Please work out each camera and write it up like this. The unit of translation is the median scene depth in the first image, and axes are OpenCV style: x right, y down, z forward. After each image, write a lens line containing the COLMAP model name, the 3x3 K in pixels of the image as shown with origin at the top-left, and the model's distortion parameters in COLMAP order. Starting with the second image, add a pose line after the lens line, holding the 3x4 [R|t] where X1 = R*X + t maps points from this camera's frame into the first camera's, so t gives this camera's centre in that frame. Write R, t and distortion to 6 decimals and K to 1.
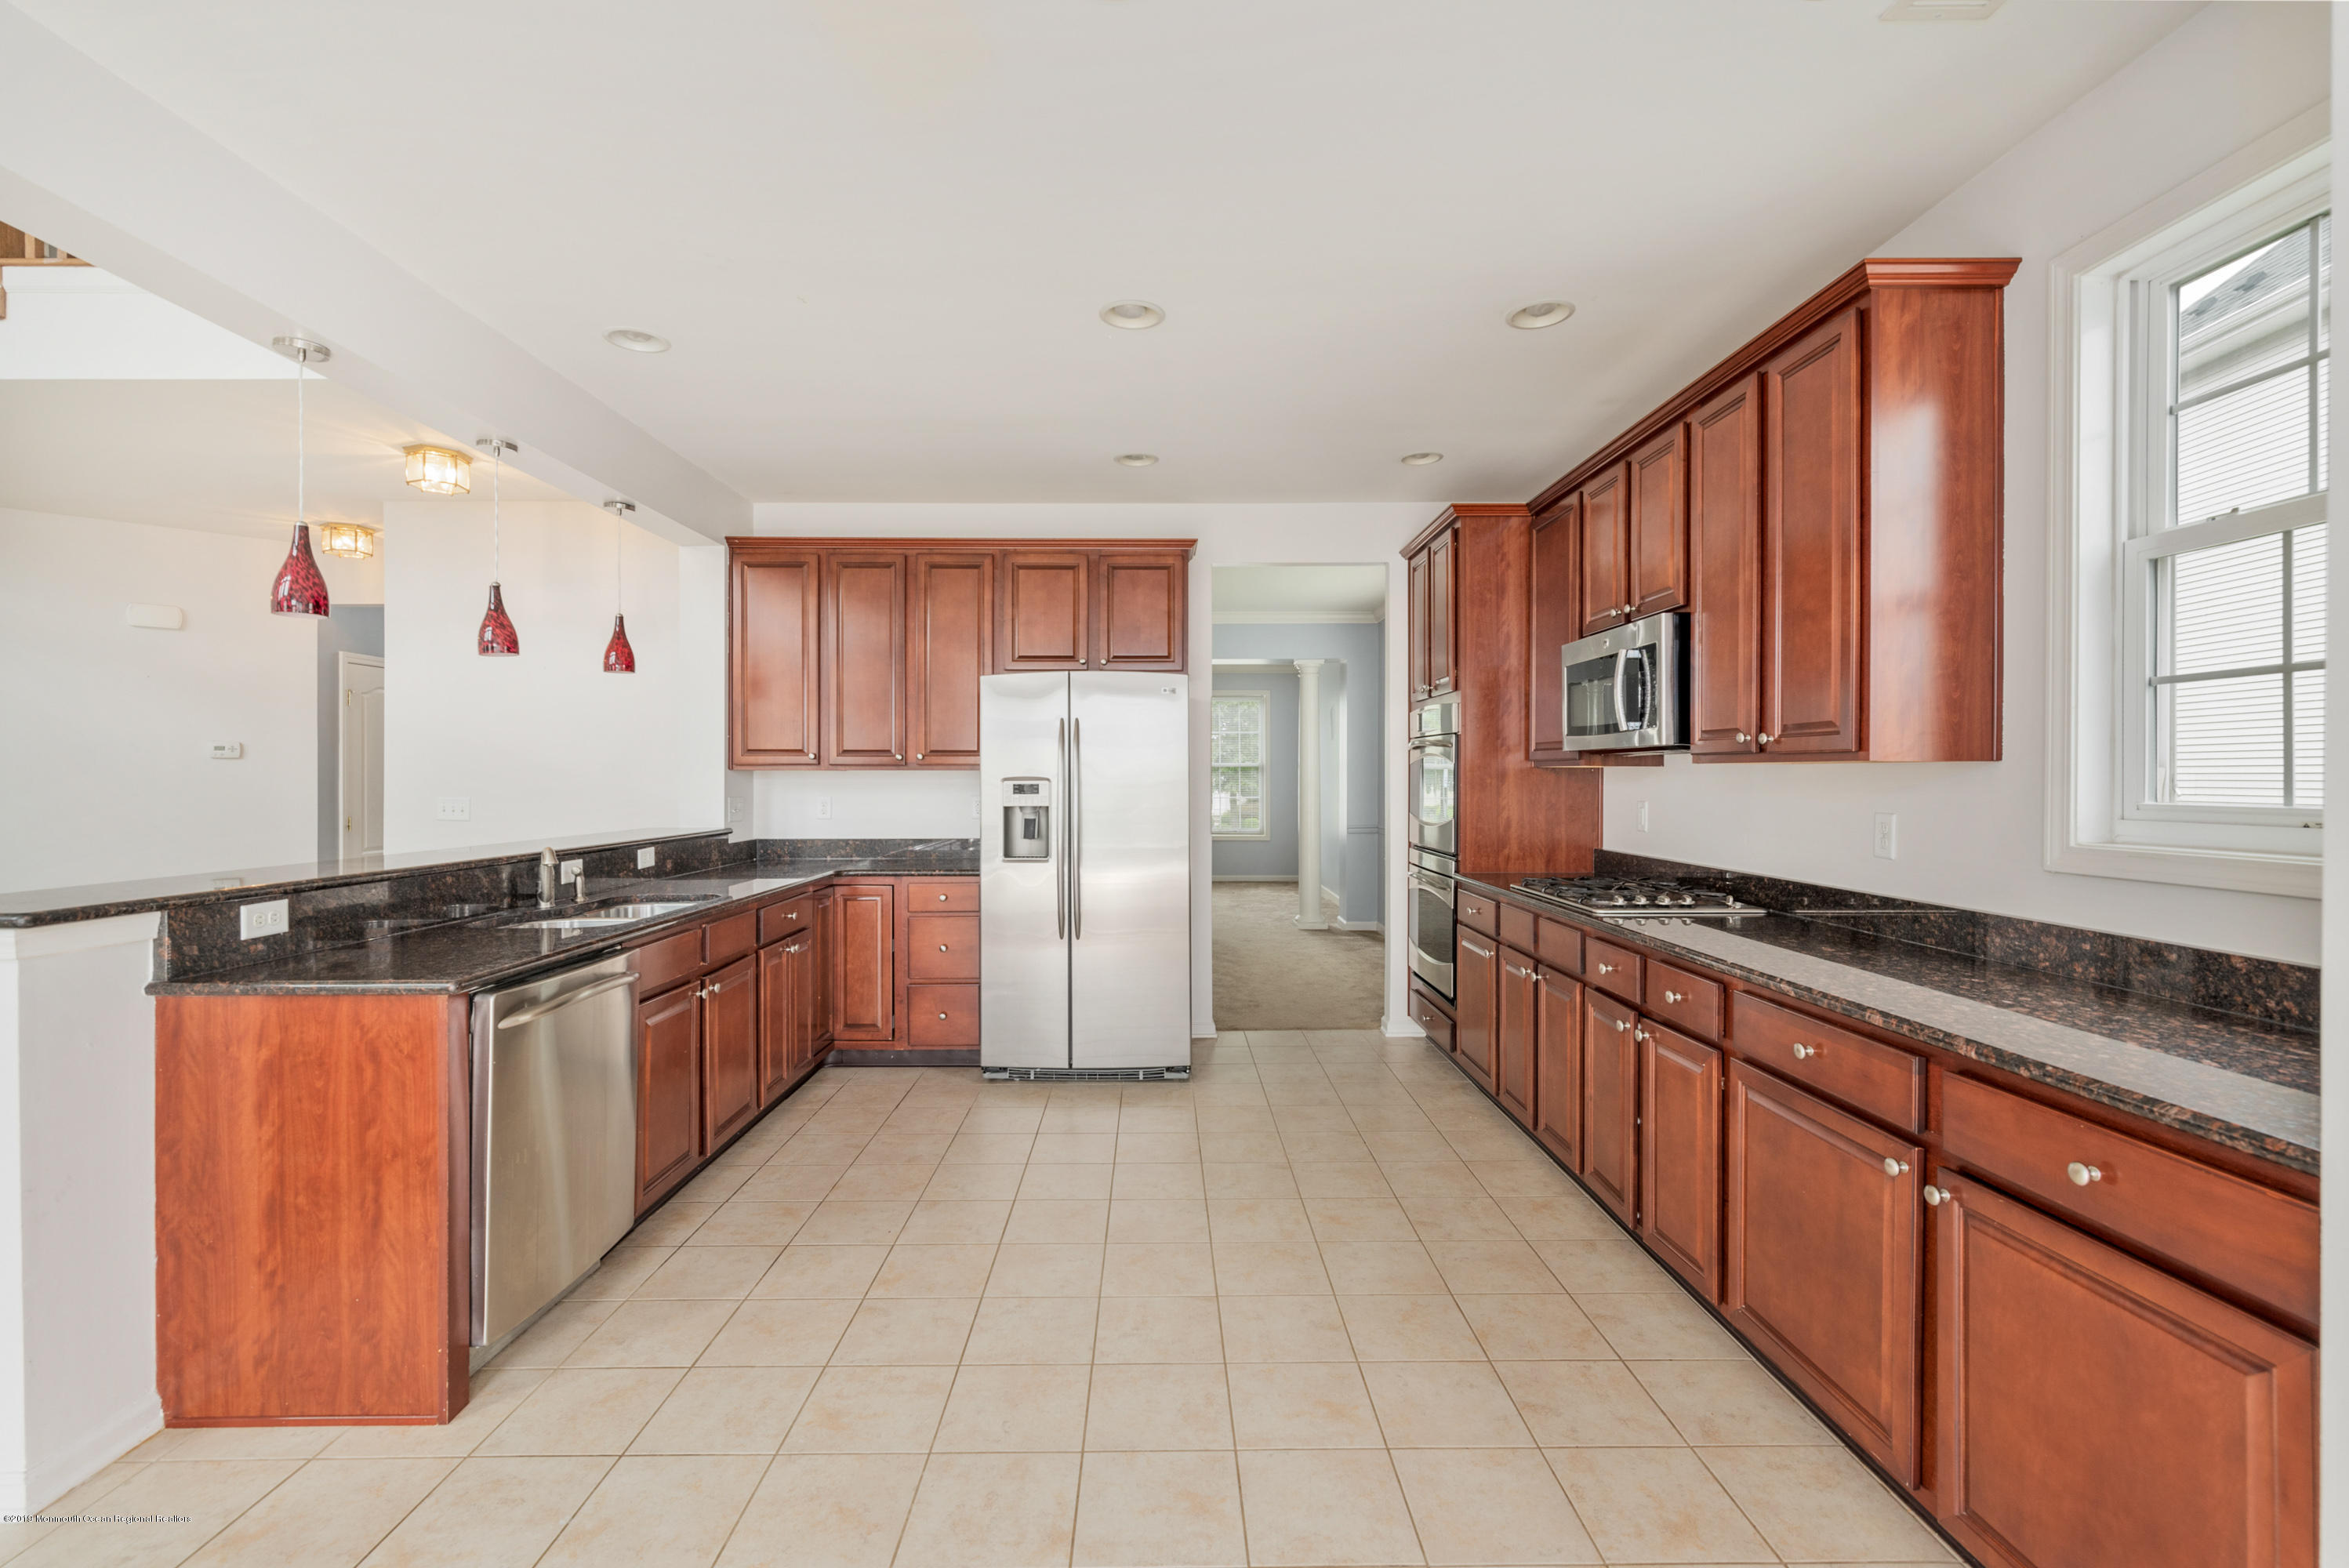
lens RADIAL K [[1027.8, 0, 1187.3], [0, 1027.8, 790.2], [0, 0, 1]] dist [-0.000238, -0.000113]
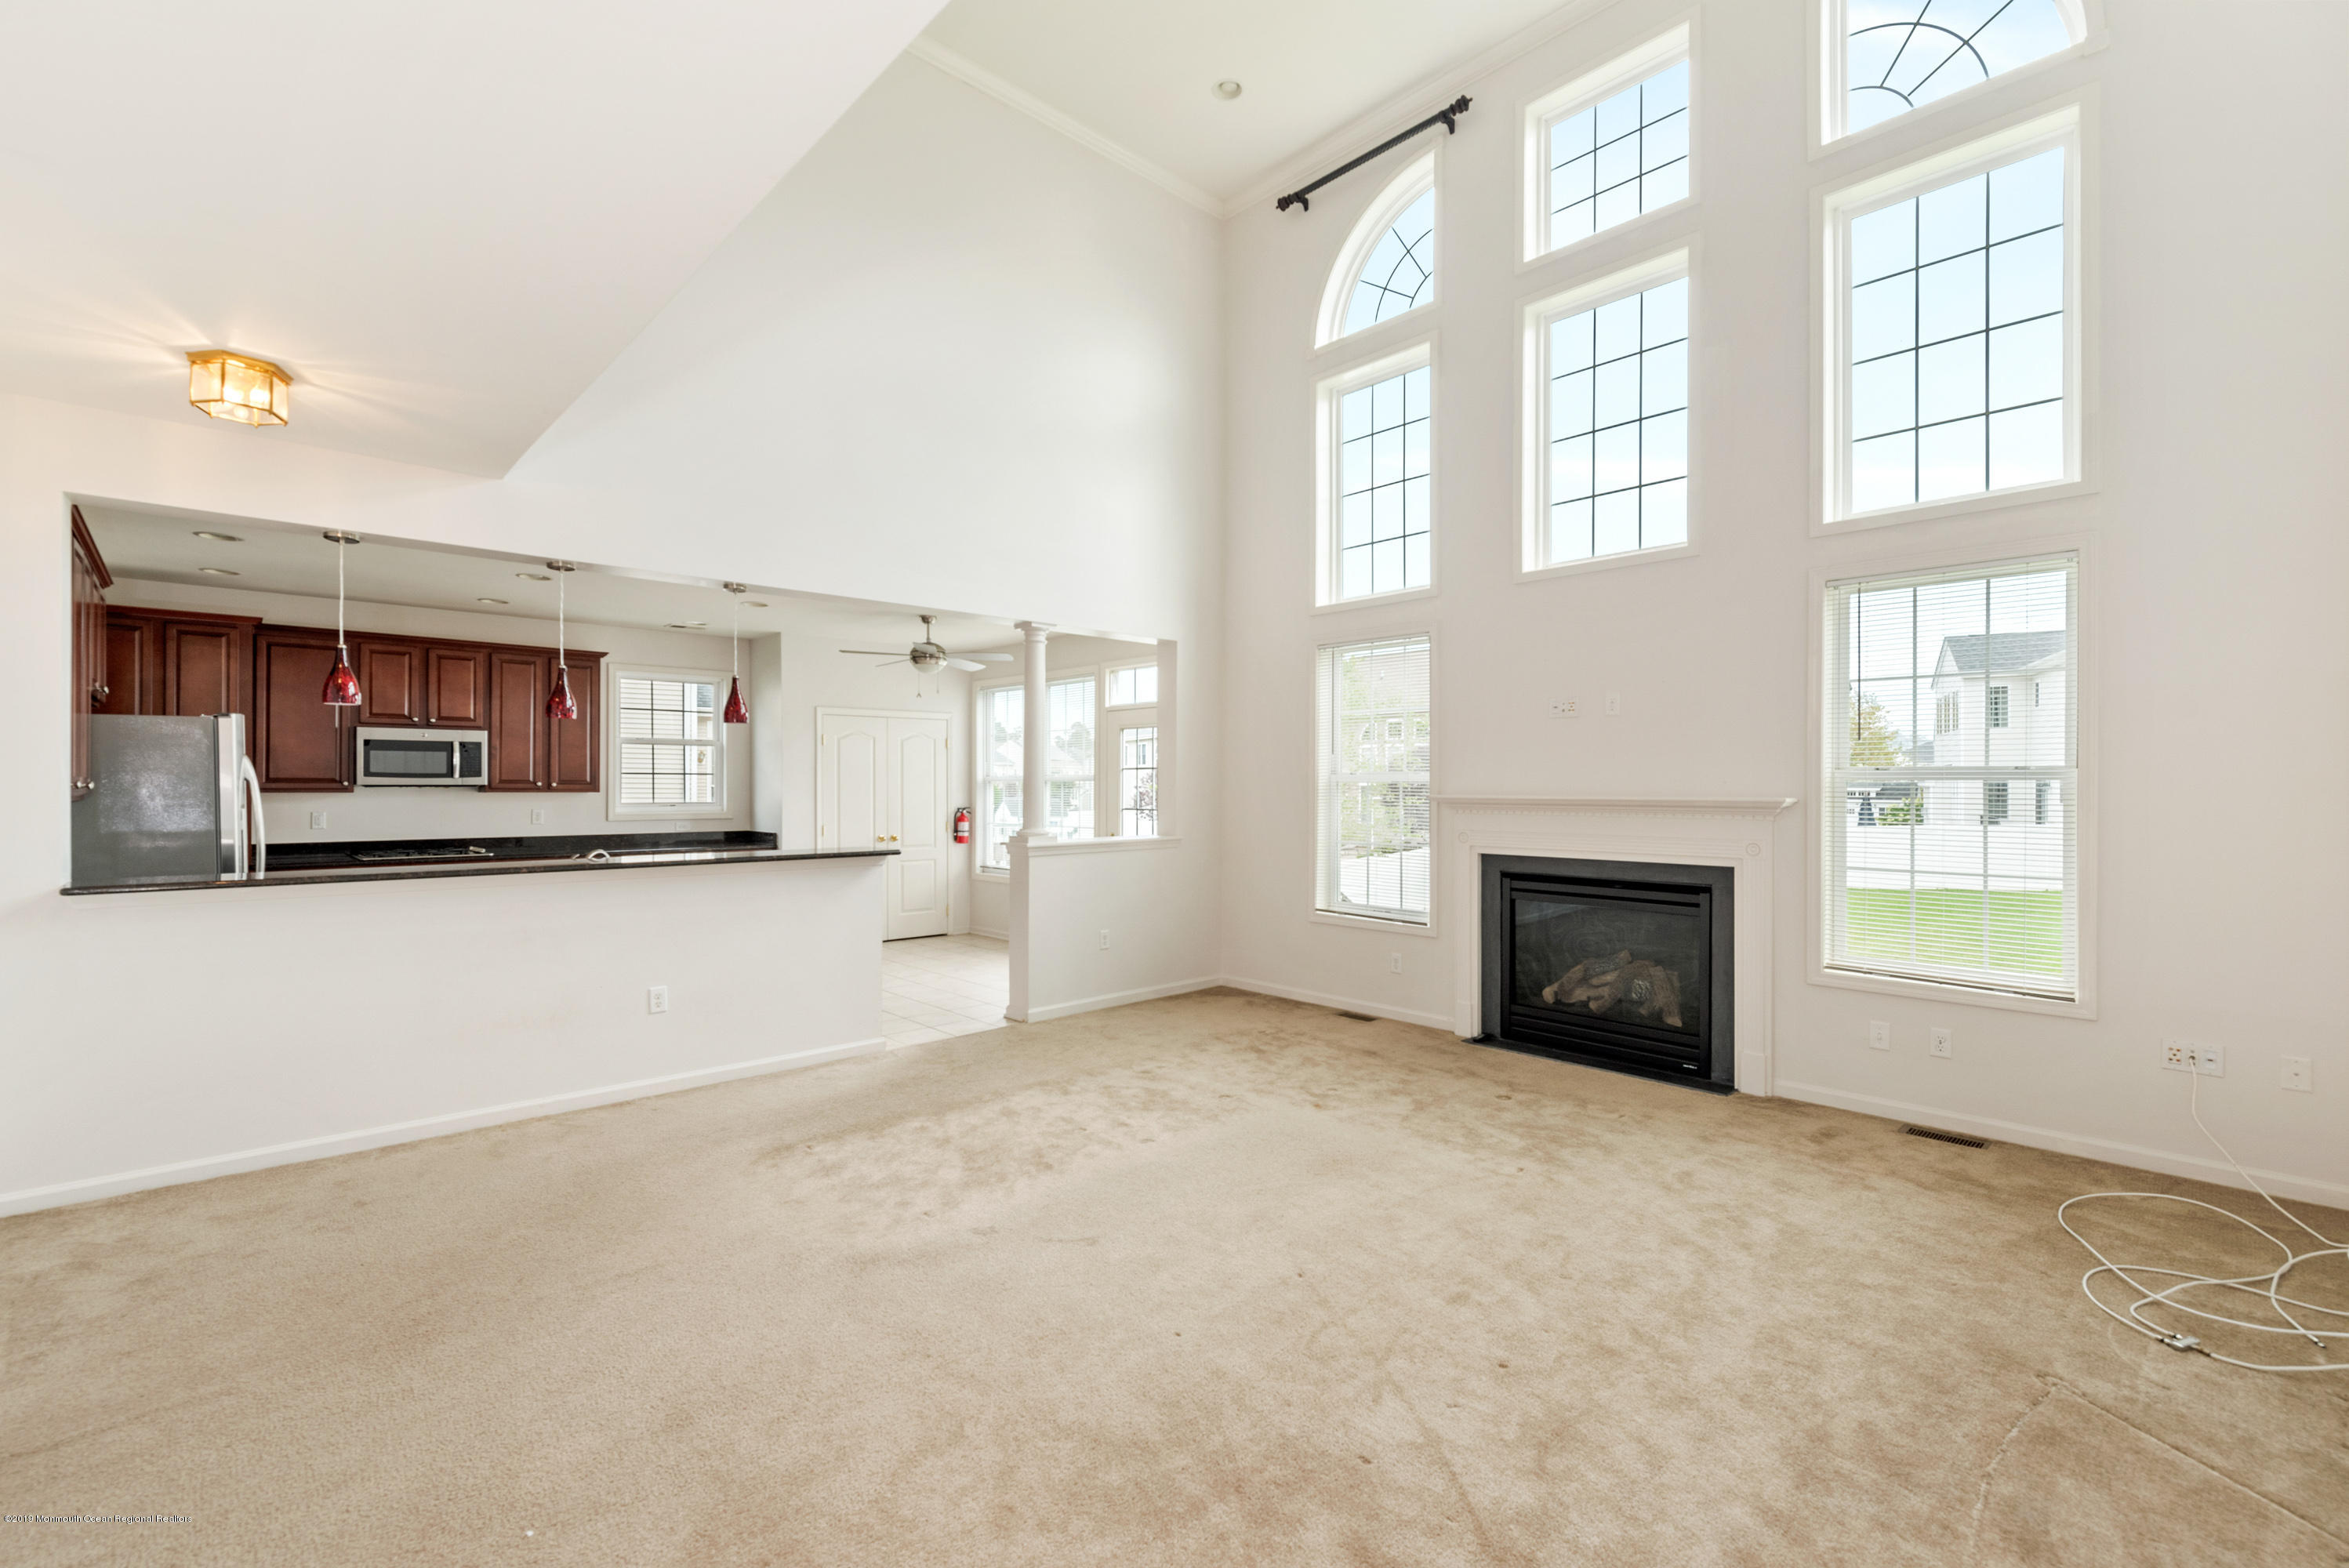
lens RADIAL K [[1027.8, 0, 1178.0], [0, 1027.8, 770.1], [0, 0, 1]] dist [-0.000238, -0.000113]
pose [[-0.668866, 0.009830, 0.743318, -2.457544], [0.006860, 0.999952, -0.007051, -0.051095], [-0.743352, 0.000383, -0.668901, 1.421979]]
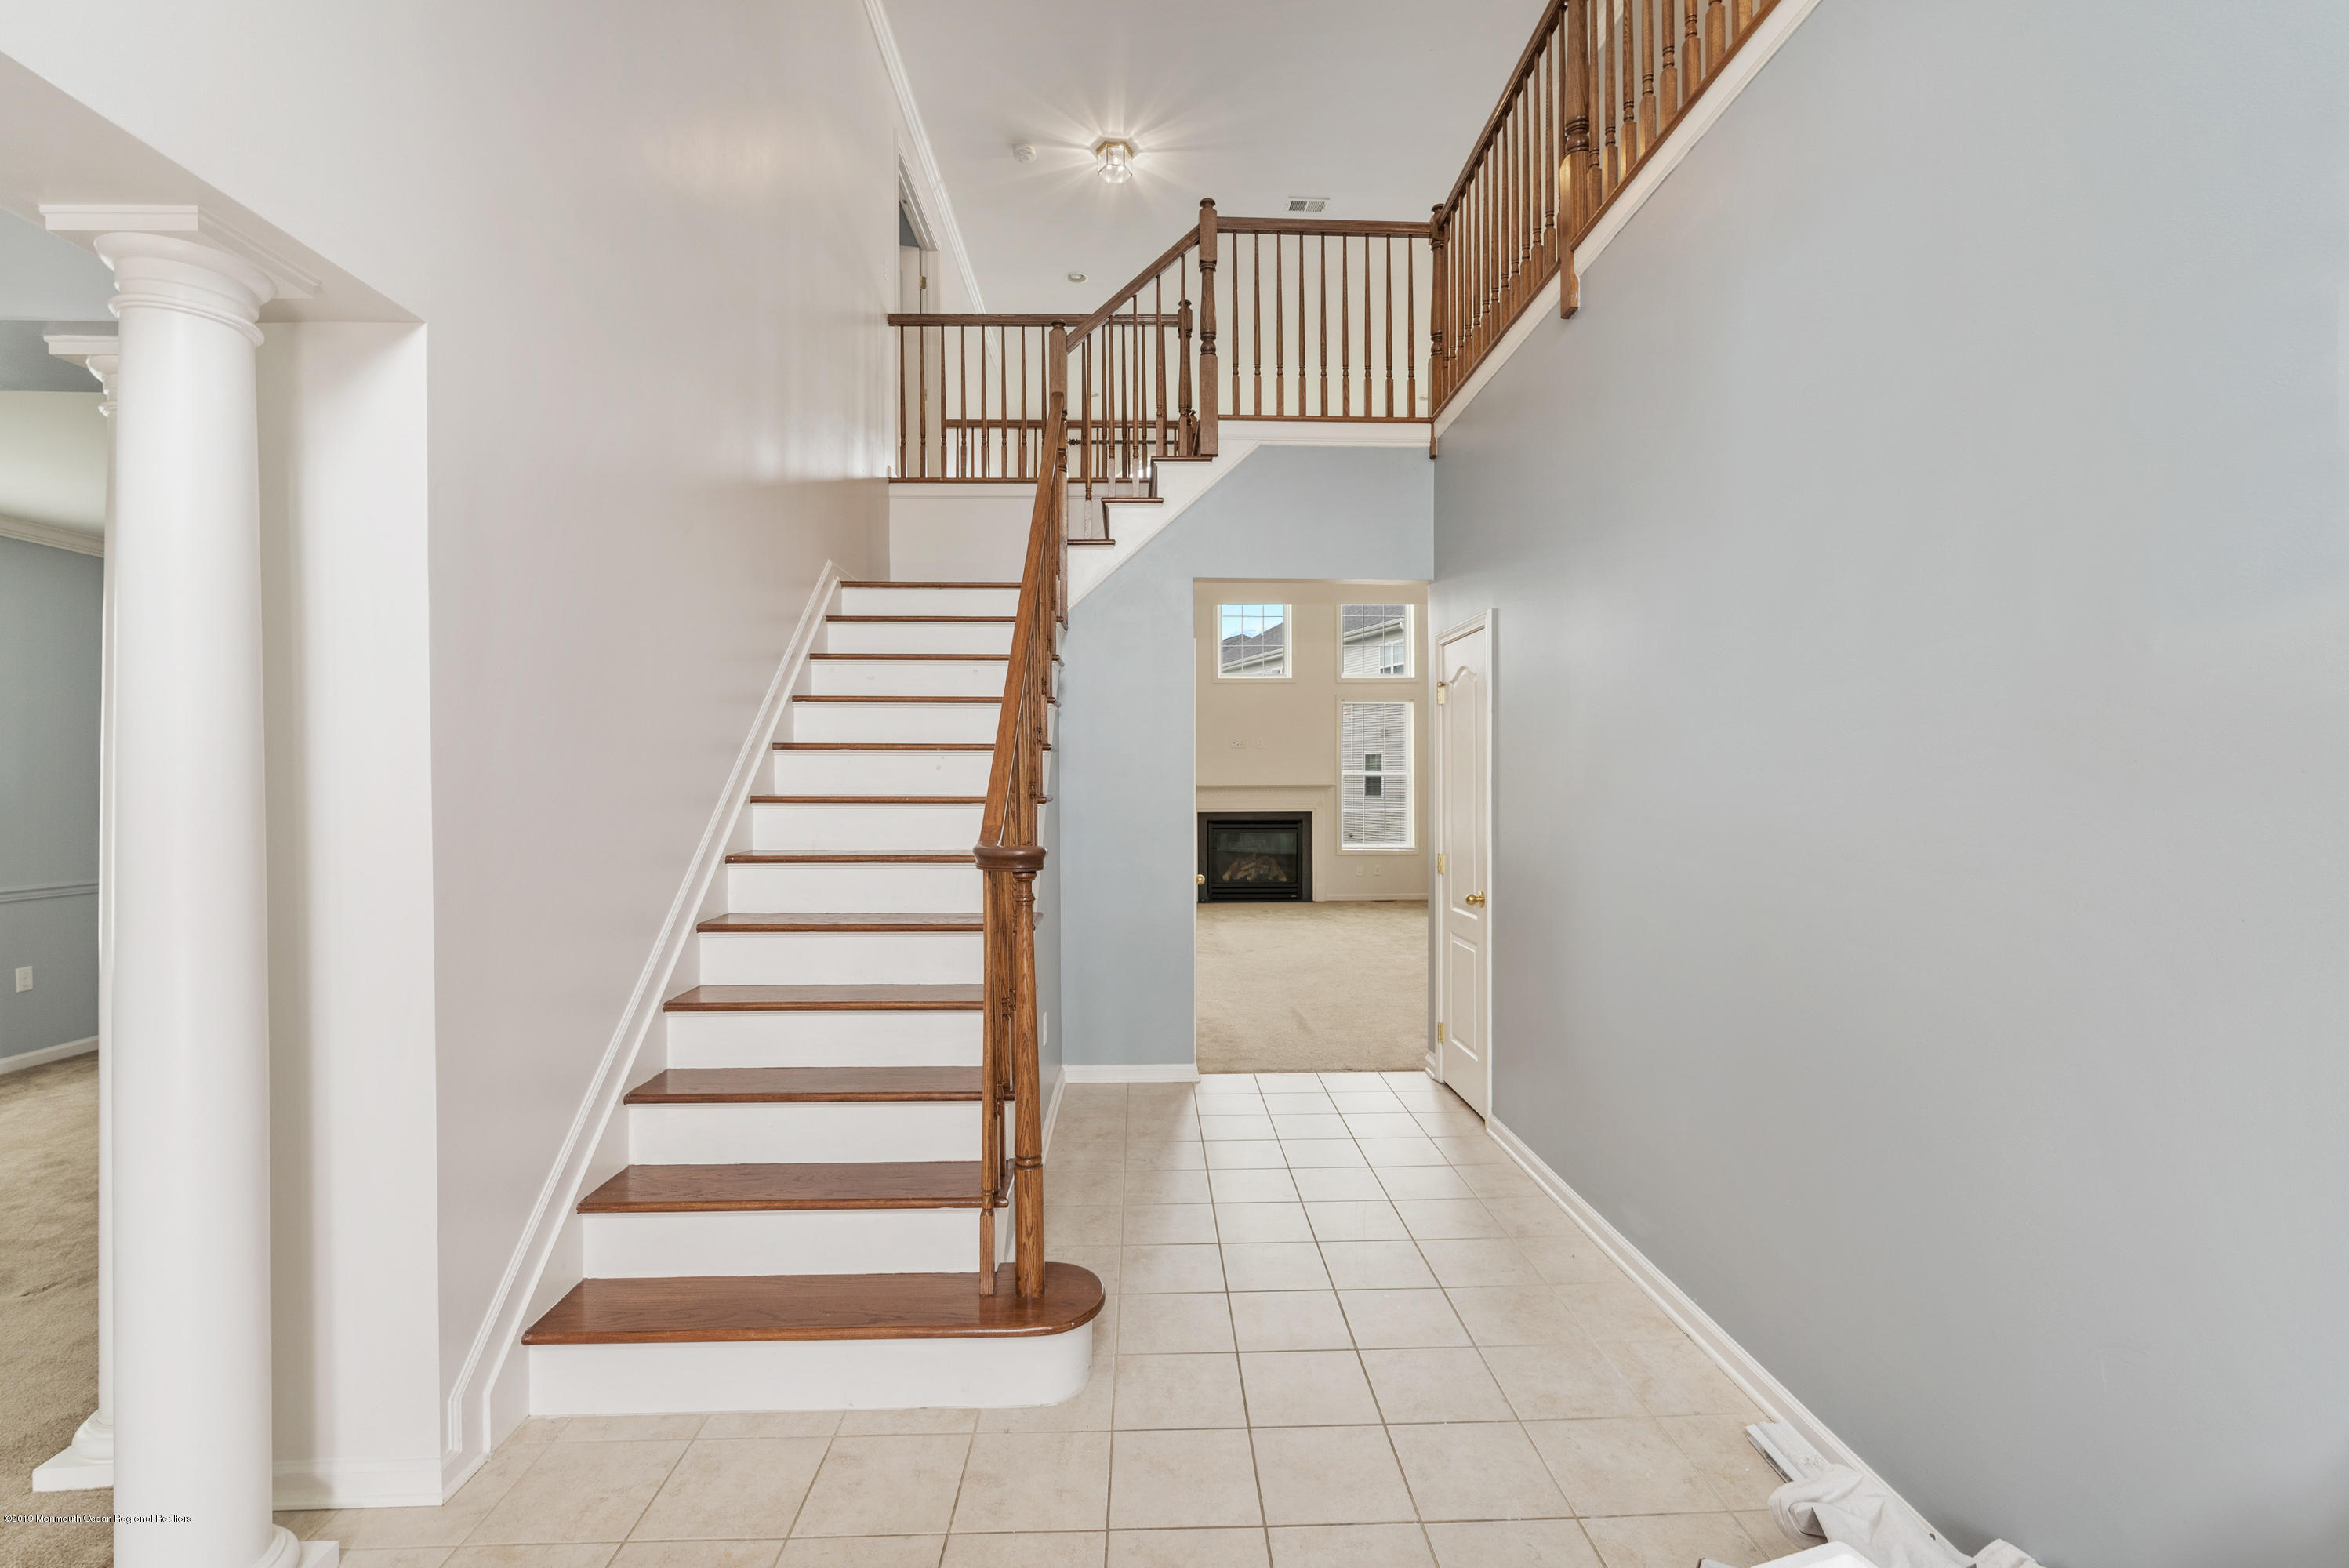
lens RADIAL K [[1027.8, 0, 1184.6], [0, 1027.8, 783.2], [0, 0, 1]] dist [-0.000238, -0.000113]
pose [[-0.999853, 0.006993, -0.015668, -1.320296], [0.006849, 0.999934, 0.009204, -0.053871], [0.015732, 0.009095, -0.999835, 3.607597]]
